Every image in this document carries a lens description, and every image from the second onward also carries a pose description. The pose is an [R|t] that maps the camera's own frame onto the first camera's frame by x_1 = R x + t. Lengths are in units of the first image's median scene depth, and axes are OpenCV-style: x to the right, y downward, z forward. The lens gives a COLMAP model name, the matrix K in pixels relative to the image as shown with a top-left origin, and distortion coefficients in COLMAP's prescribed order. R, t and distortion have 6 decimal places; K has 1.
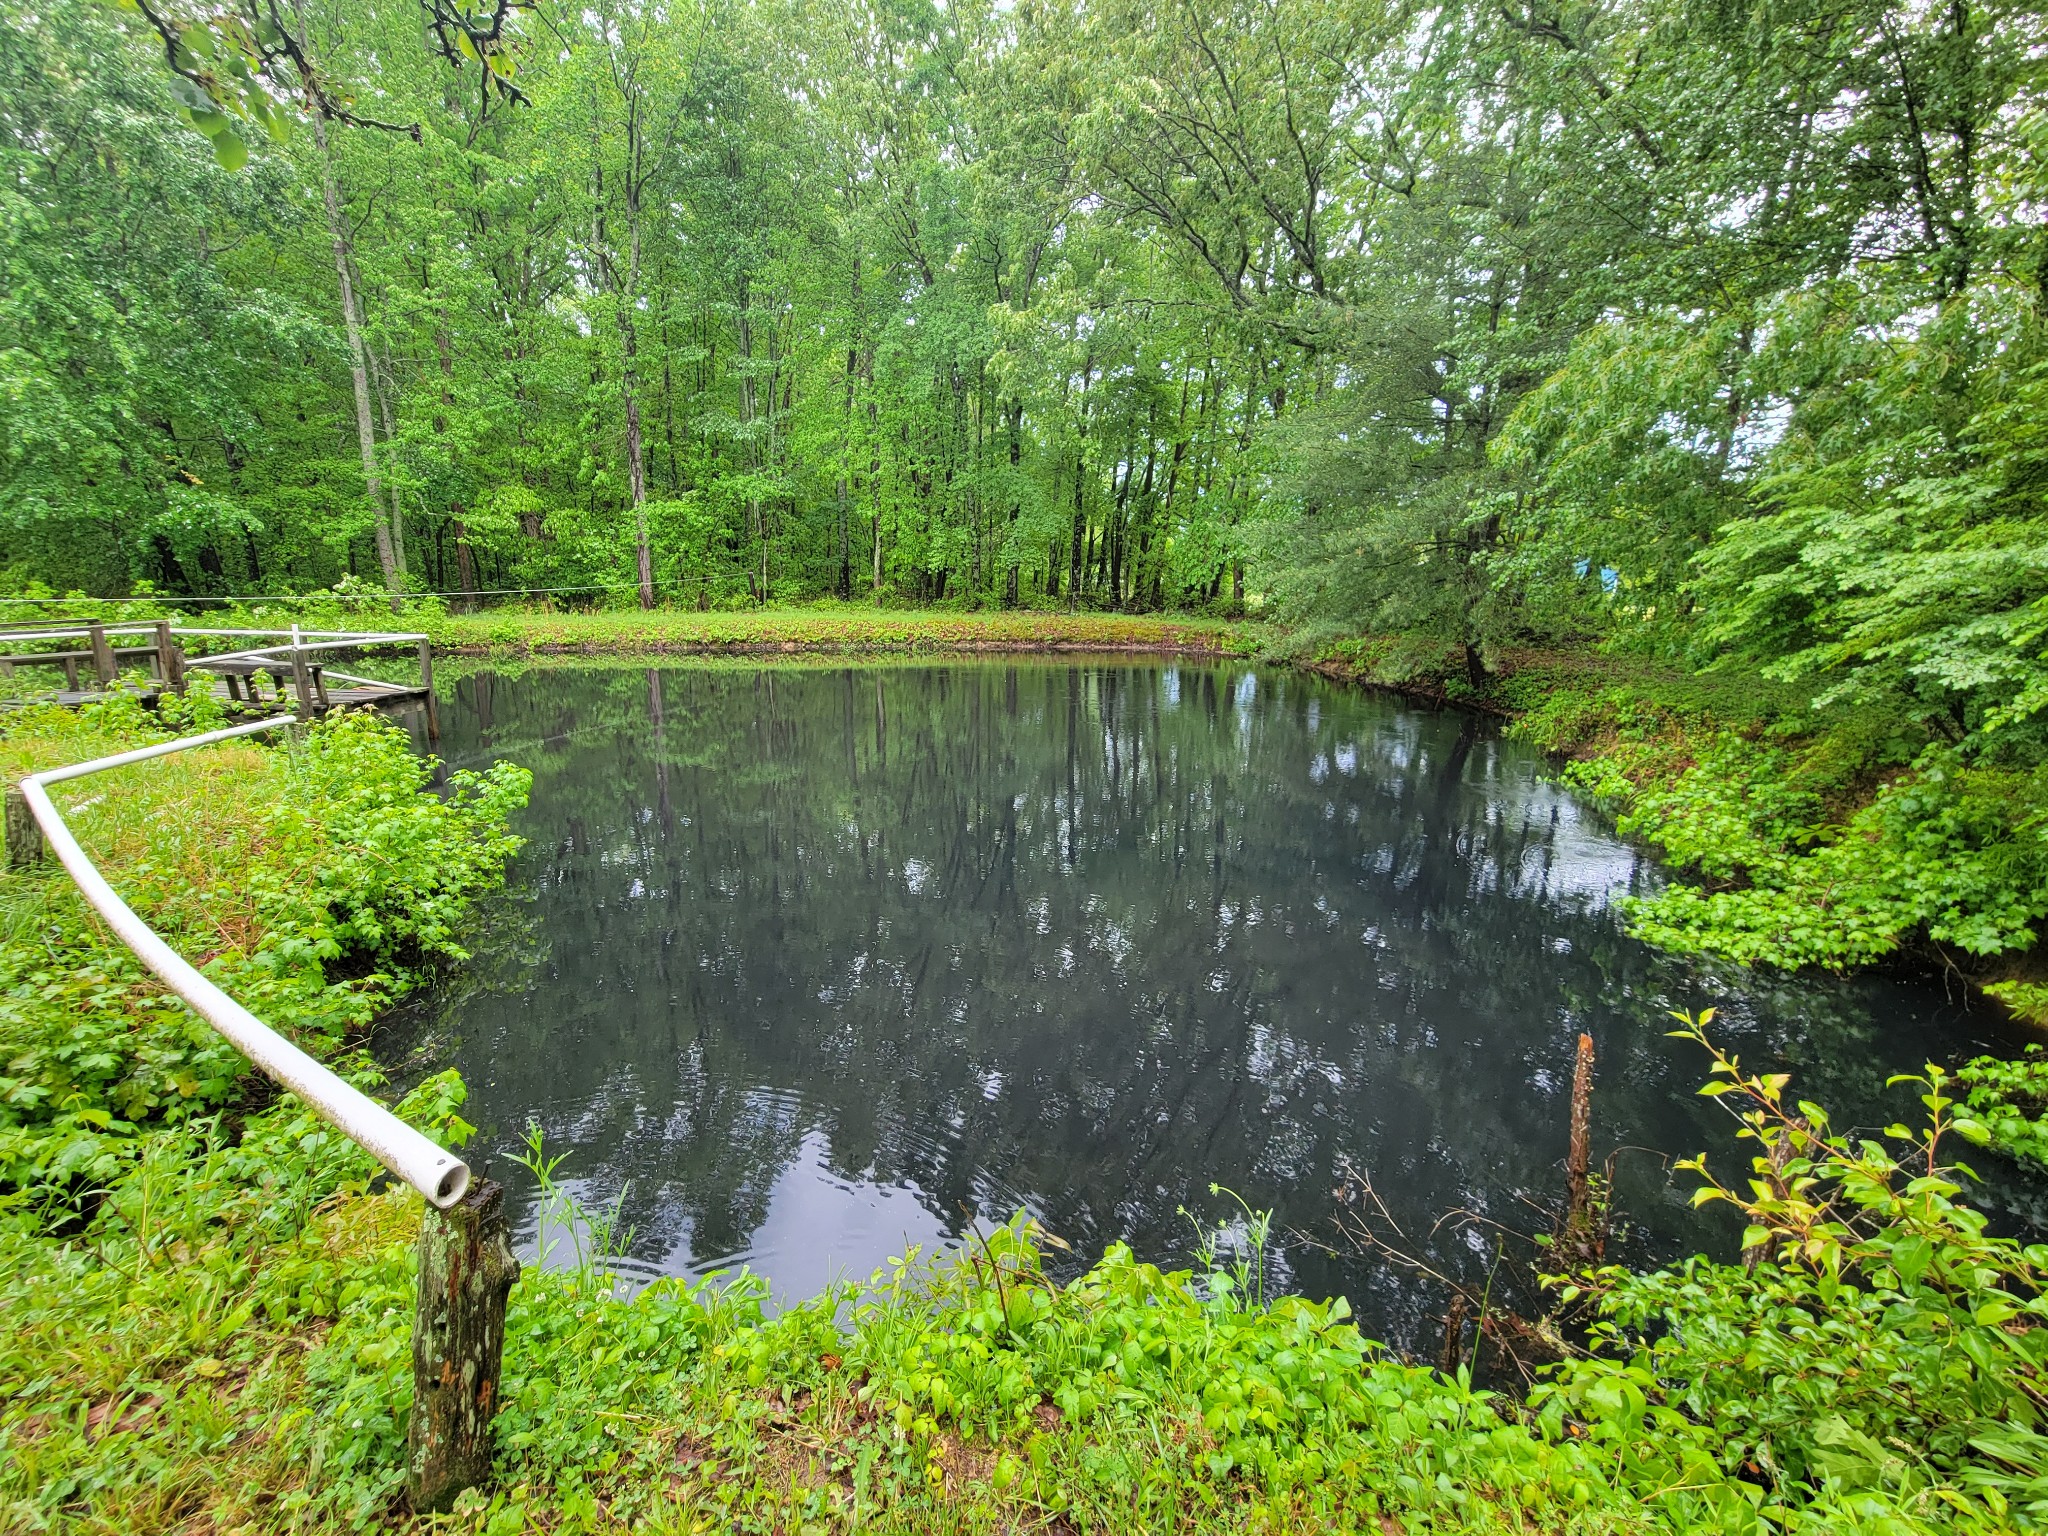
lens RADIAL K [[837.4, 0, 1028.2], [0, 837.4, 768.6], [0, 0, 1]] dist [-0.003311, -0.001289]
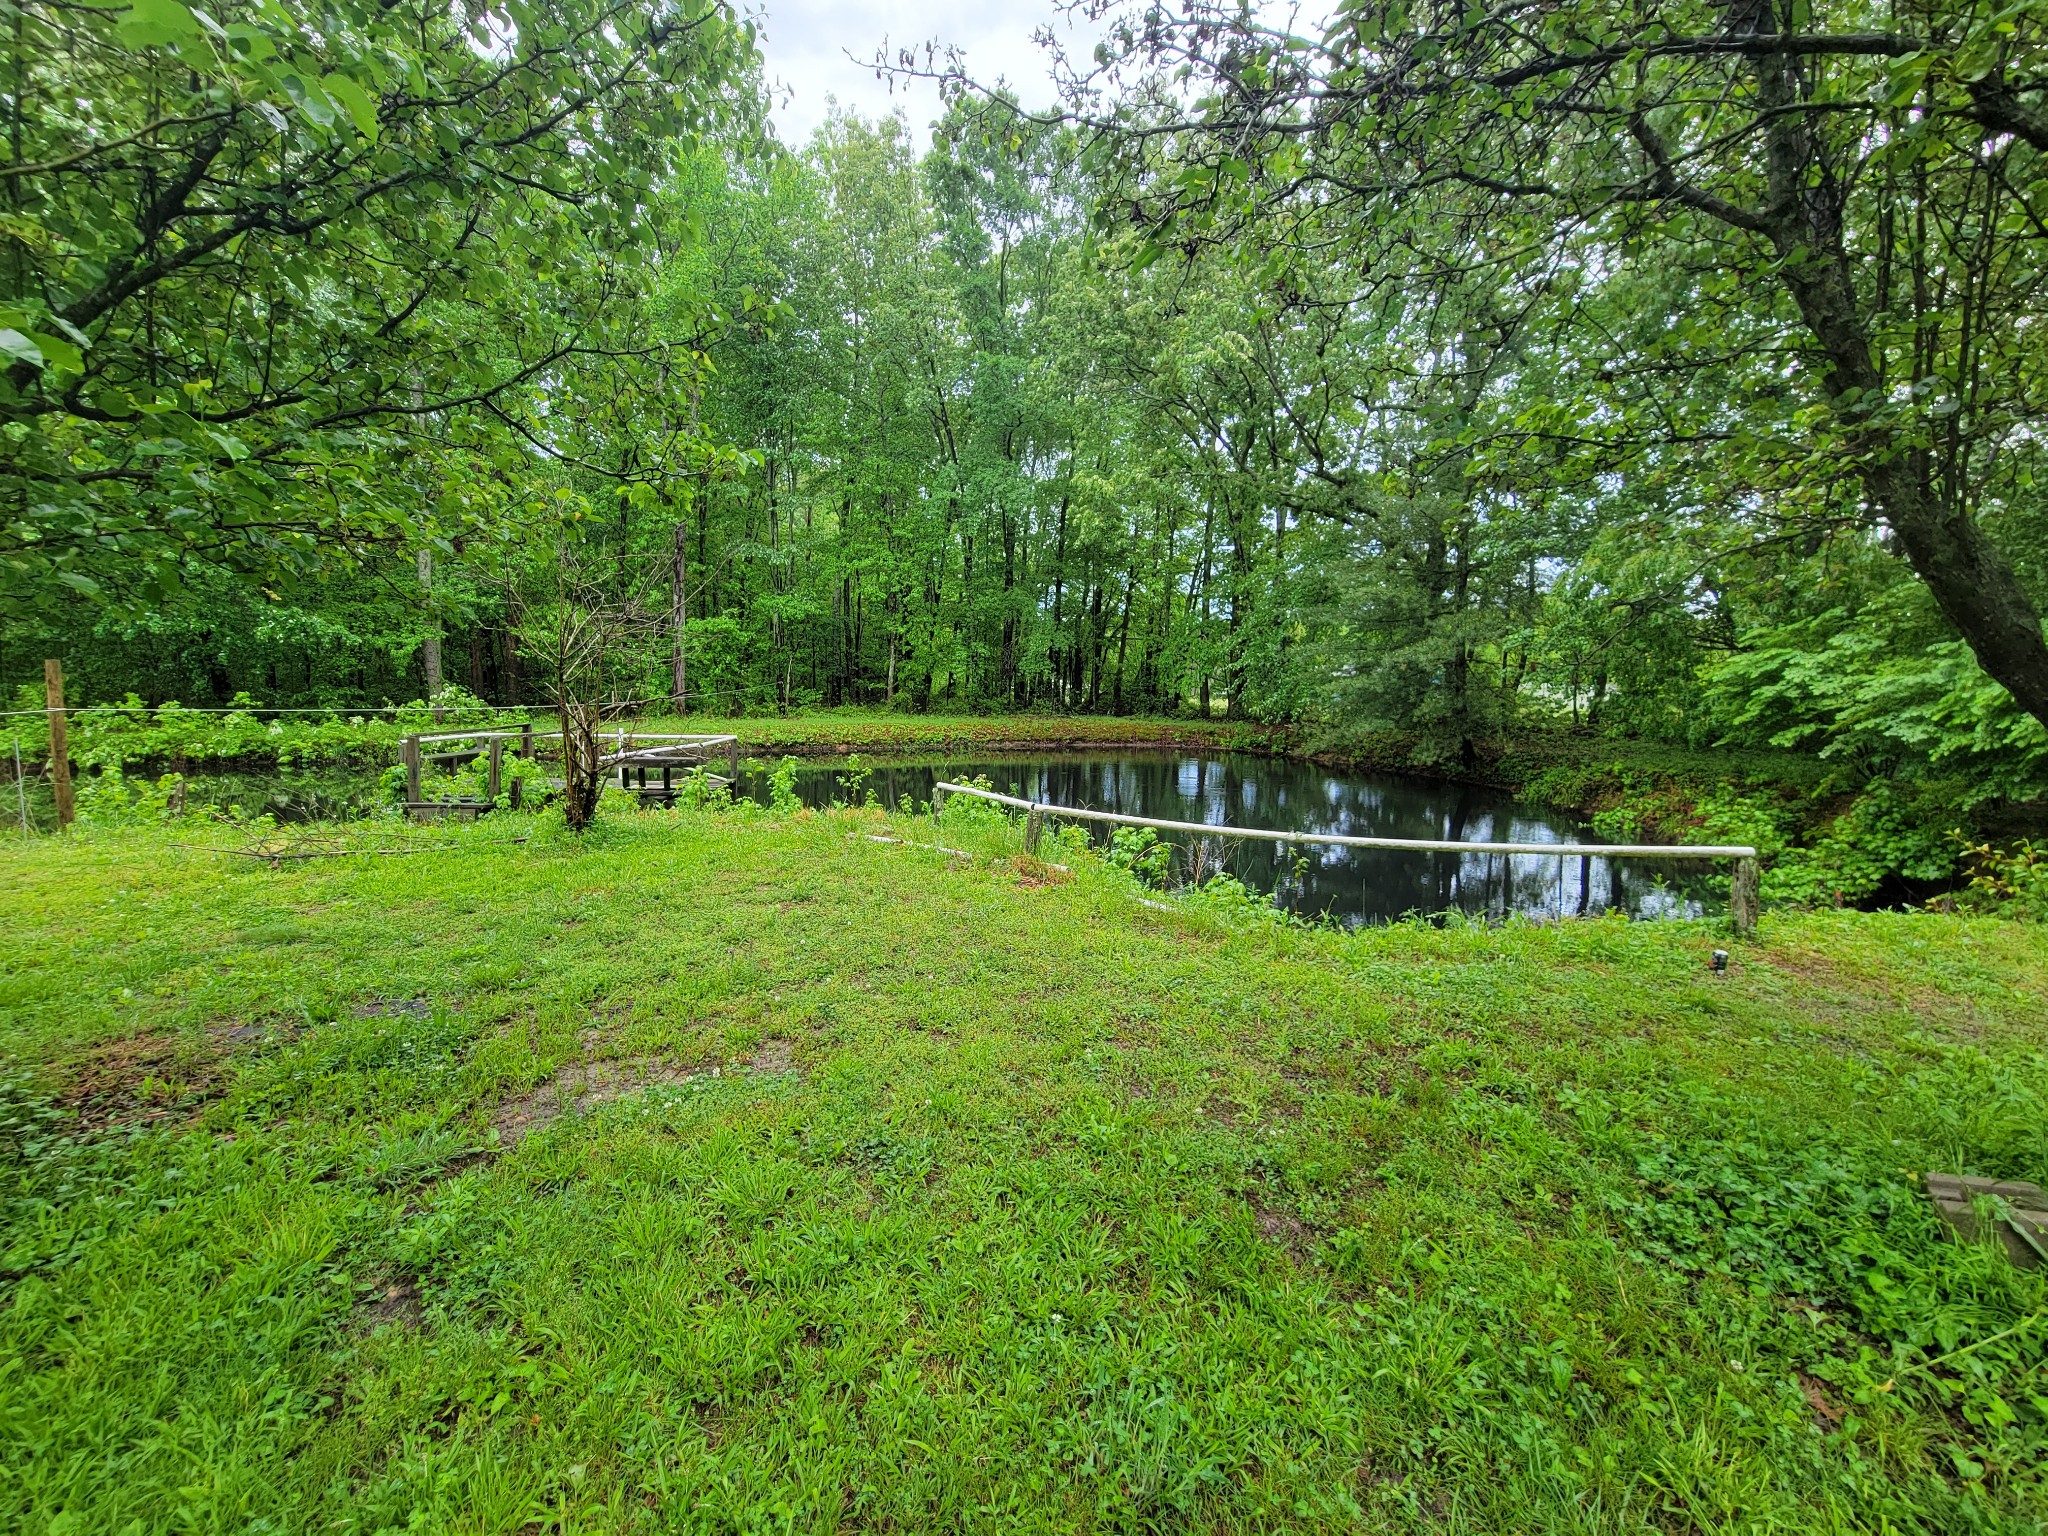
lens RADIAL K [[837.4, 0, 1019.2], [0, 837.4, 766.7], [0, 0, 1]] dist [-0.003311, -0.001289]
pose [[0.988628, -0.018402, 0.149248, -0.933305], [0.036955, 0.991779, -0.122507, 0.092035], [-0.145767, 0.126629, 0.981181, -0.469975]]
